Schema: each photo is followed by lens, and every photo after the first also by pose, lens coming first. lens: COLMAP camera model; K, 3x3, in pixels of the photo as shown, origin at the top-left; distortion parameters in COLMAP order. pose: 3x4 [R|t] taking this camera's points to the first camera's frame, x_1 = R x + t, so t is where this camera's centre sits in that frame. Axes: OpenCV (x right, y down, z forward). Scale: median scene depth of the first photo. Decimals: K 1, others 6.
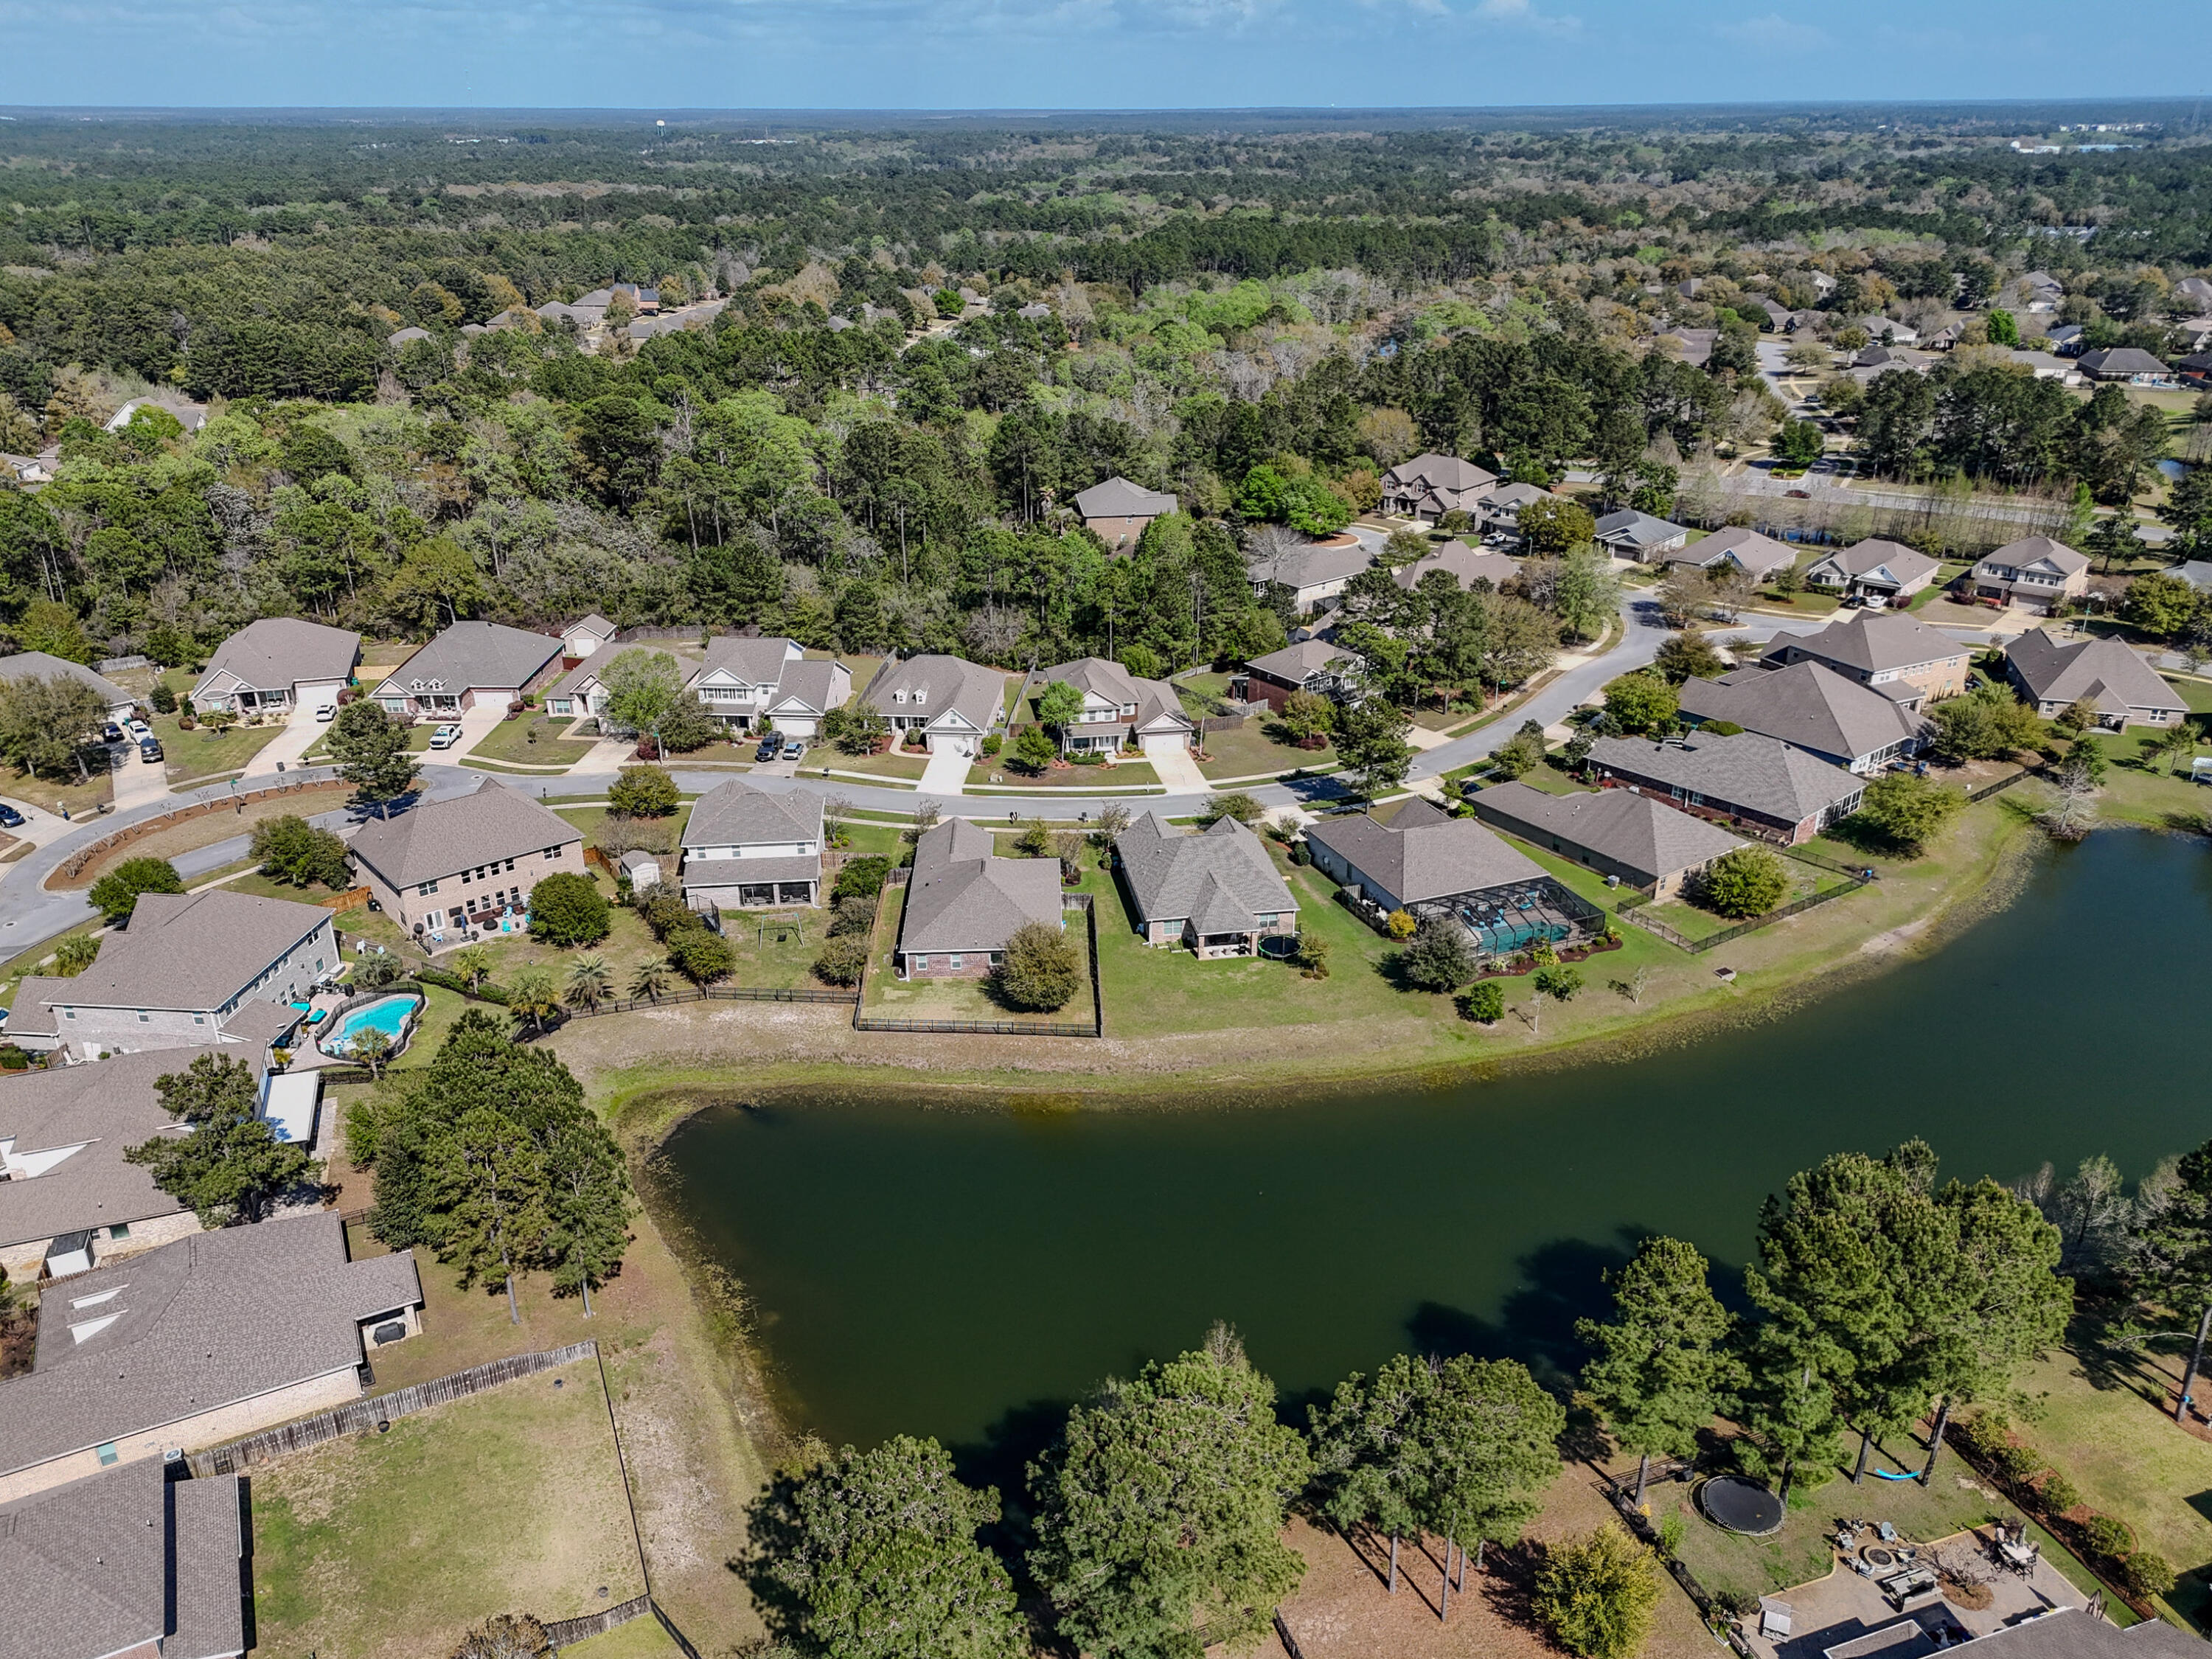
lens RADIAL K [[1639.3, 0, 1106.0], [0, 1639.3, 829.5], [0, 0, 1]] dist [0.091564, -0.092954]
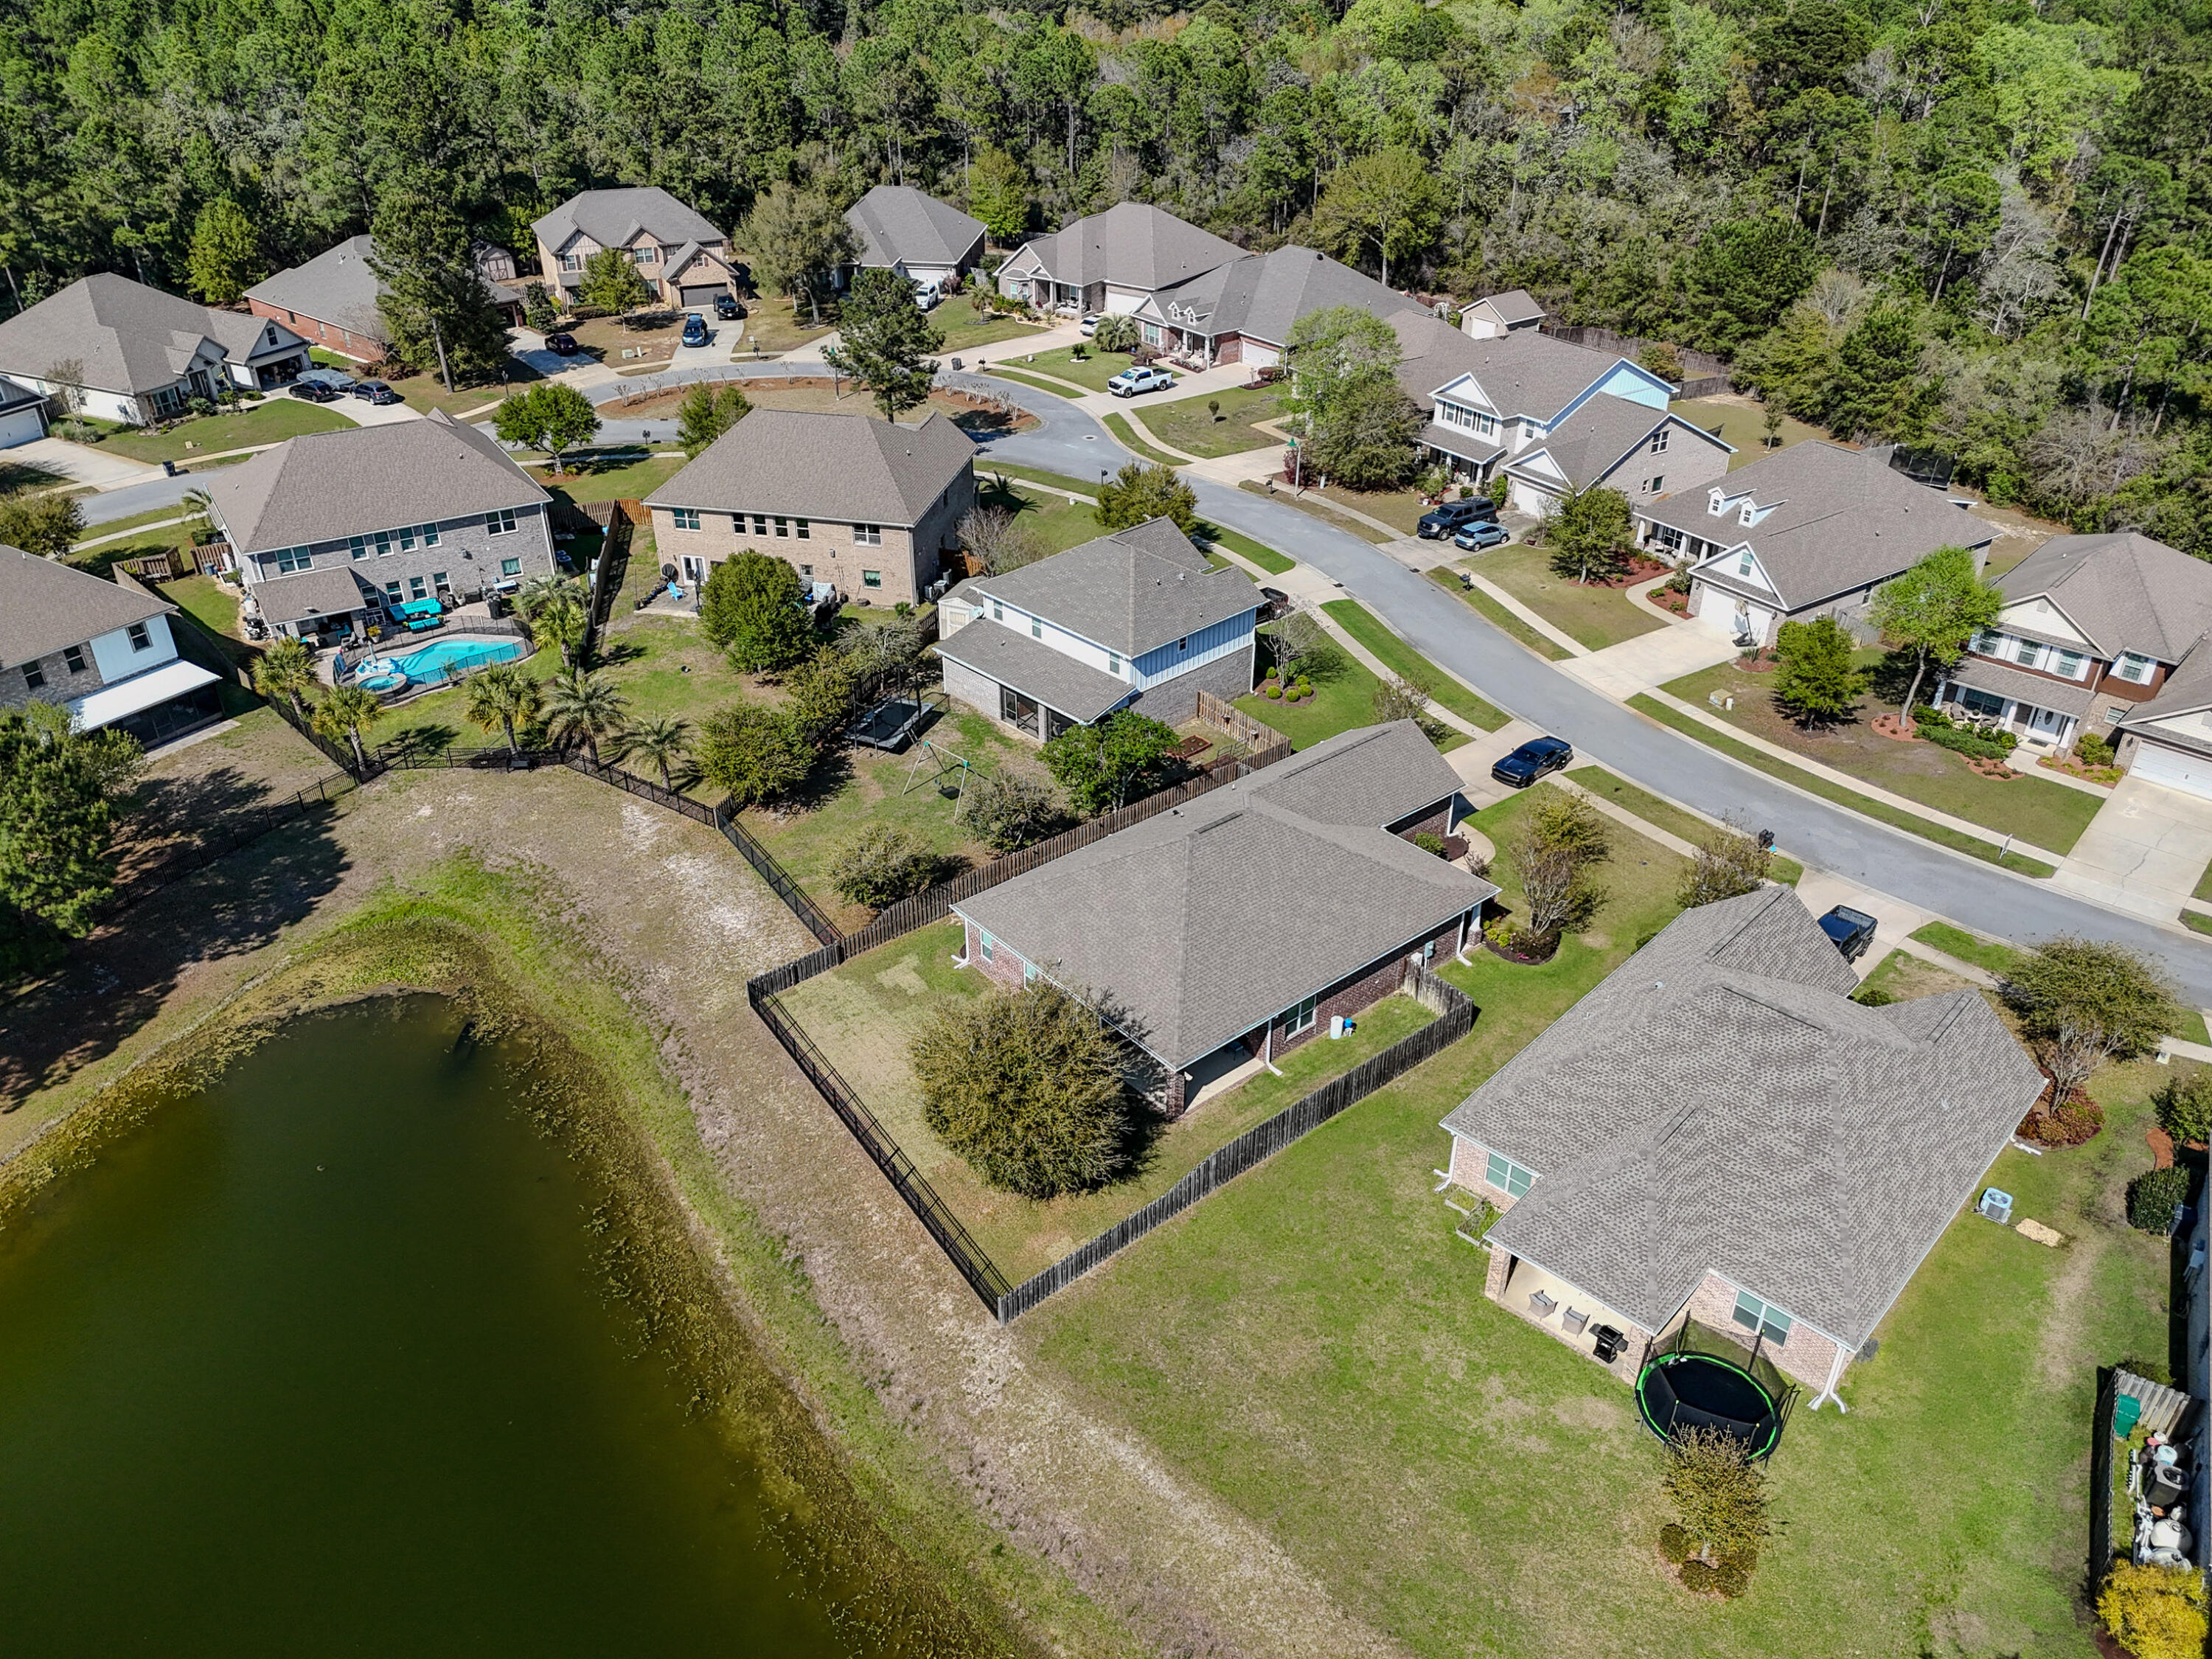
lens RADIAL K [[1623.5, 0, 1102.7], [0, 1623.5, 835.5], [0, 0, 1]] dist [0.088621, -0.093030]
pose [[0.615750, 0.416574, -0.668819, 0.161416], [-0.321139, 0.907798, 0.269764, -0.066595], [0.719529, 0.048676, 0.692754, 0.528874]]
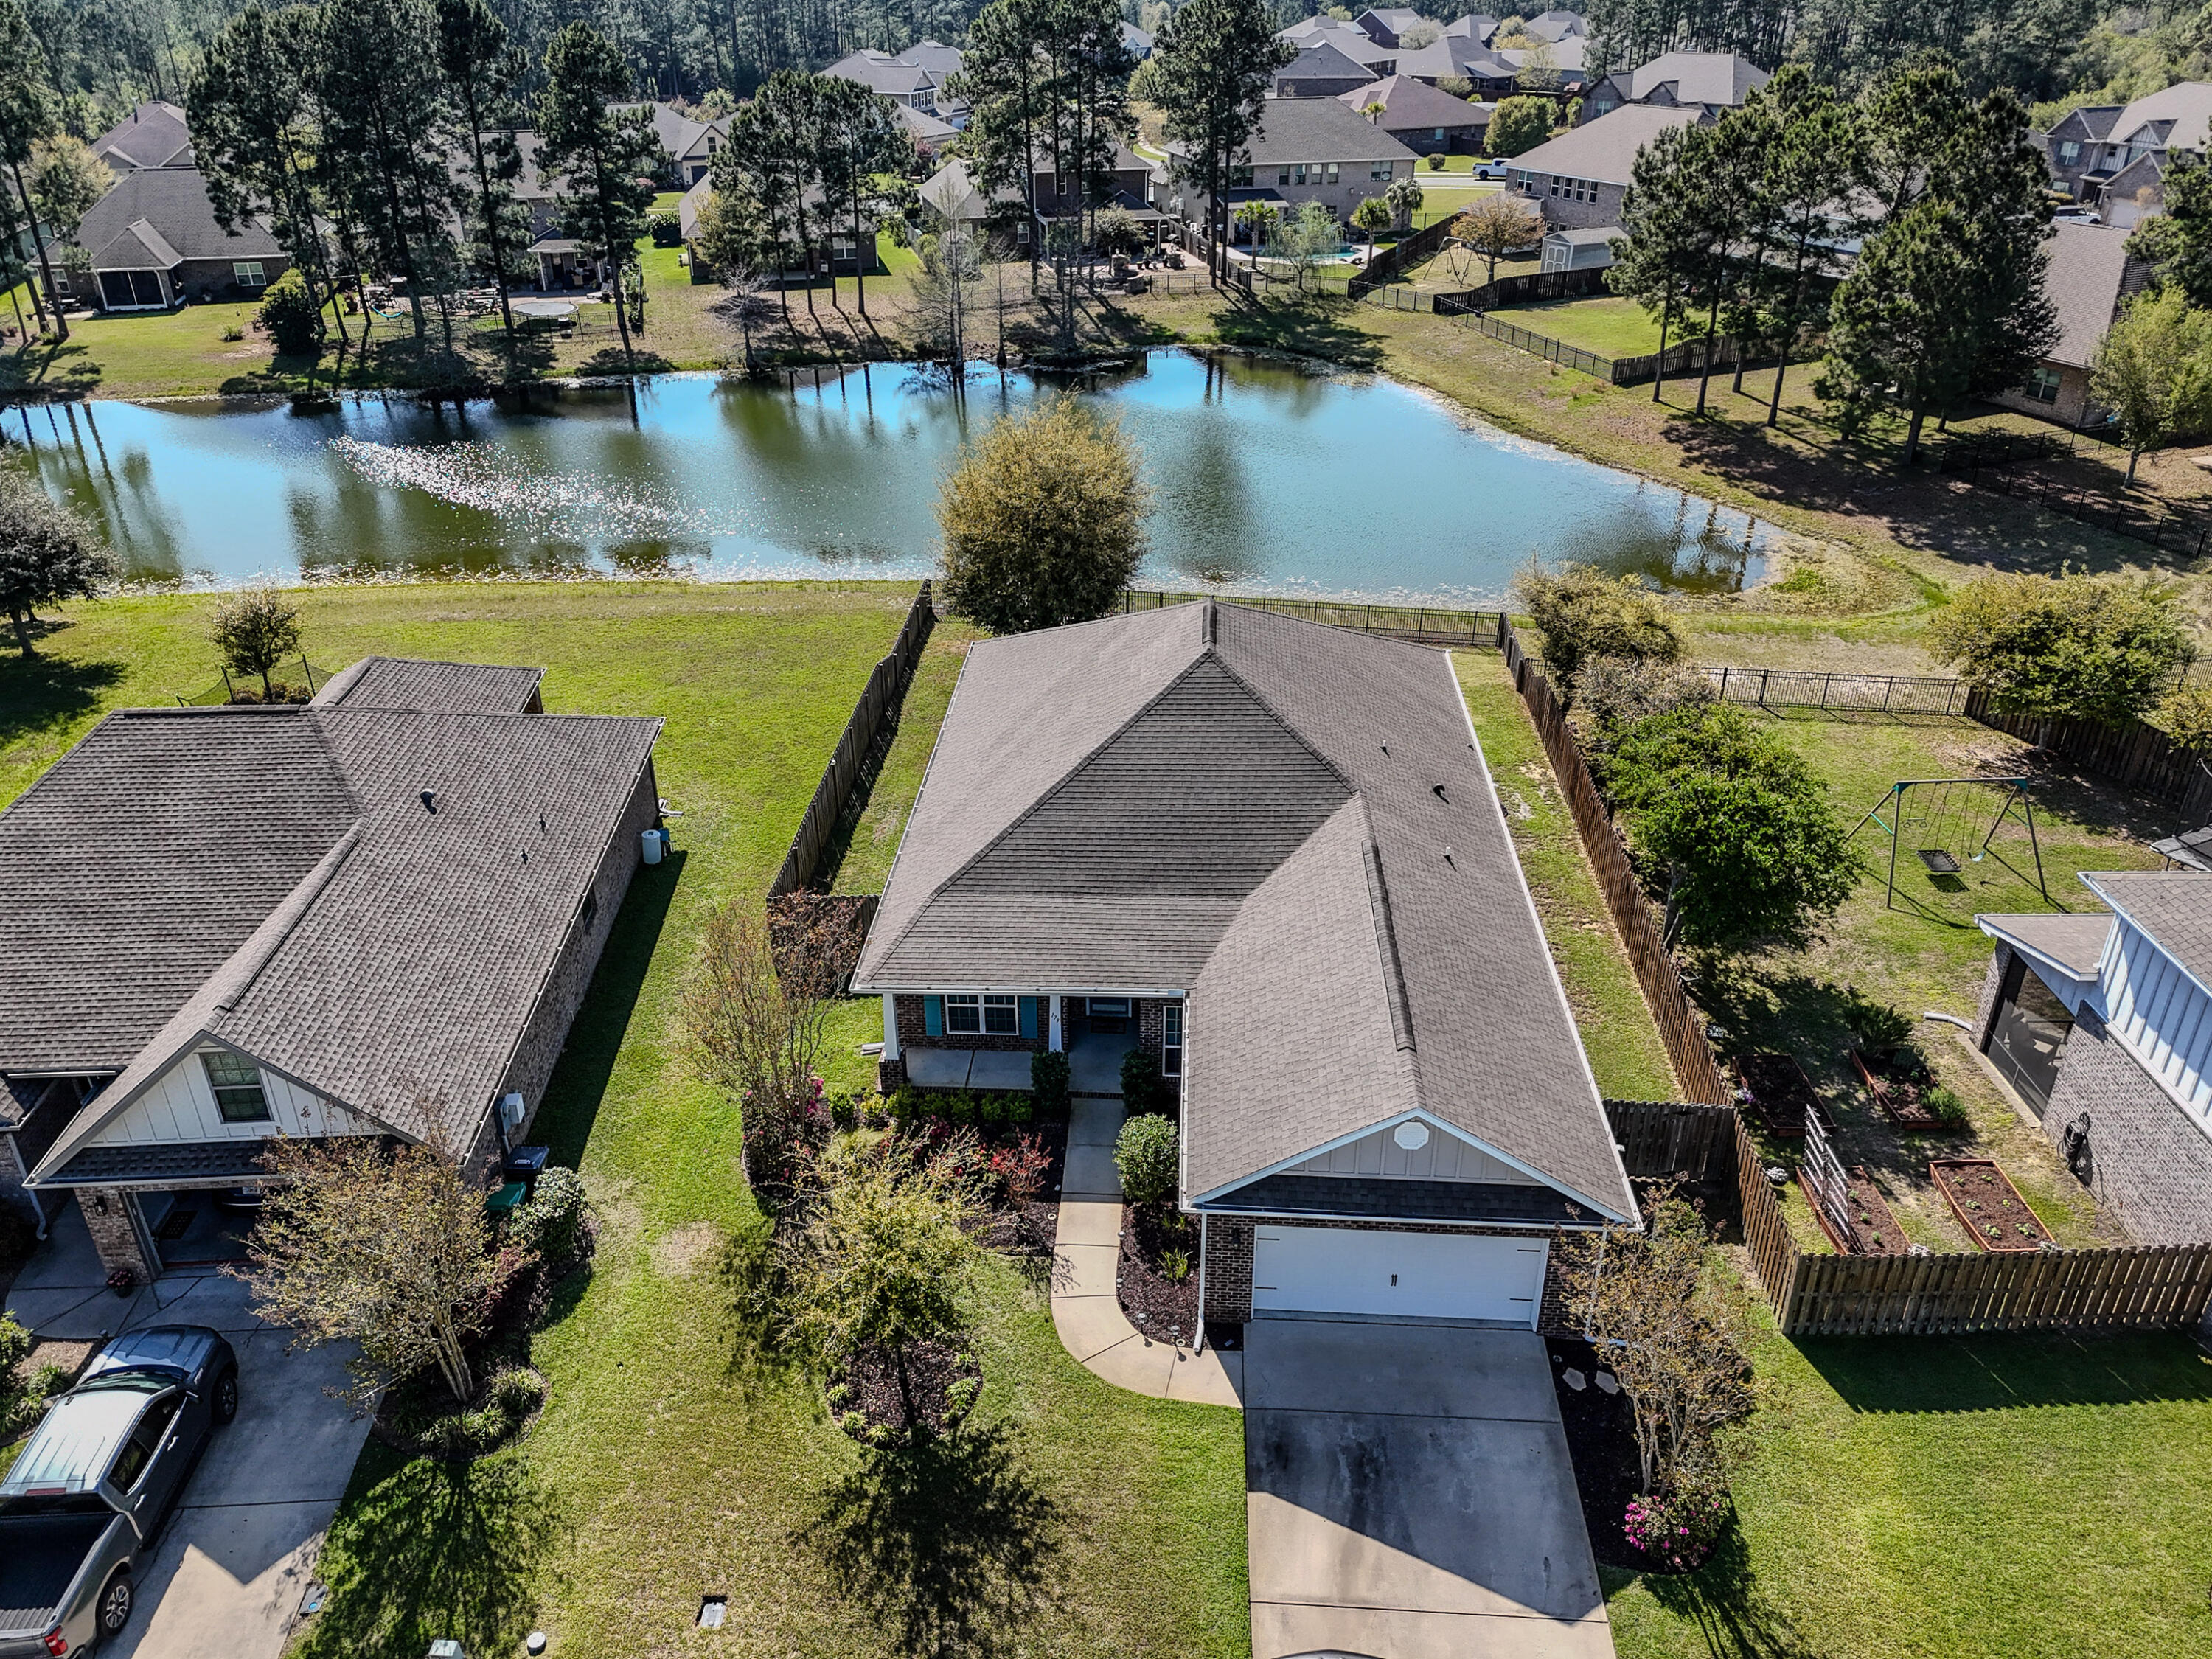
lens RADIAL K [[1635.3, 0, 1099.5], [0, 1635.3, 824.4], [0, 0, 1]] dist [0.057502, -0.038751]
pose [[-0.995098, -0.037077, 0.091681, -0.065725], [0.048799, 0.622244, 0.781301, -0.129024], [-0.086017, 0.781944, -0.617385, 0.939933]]
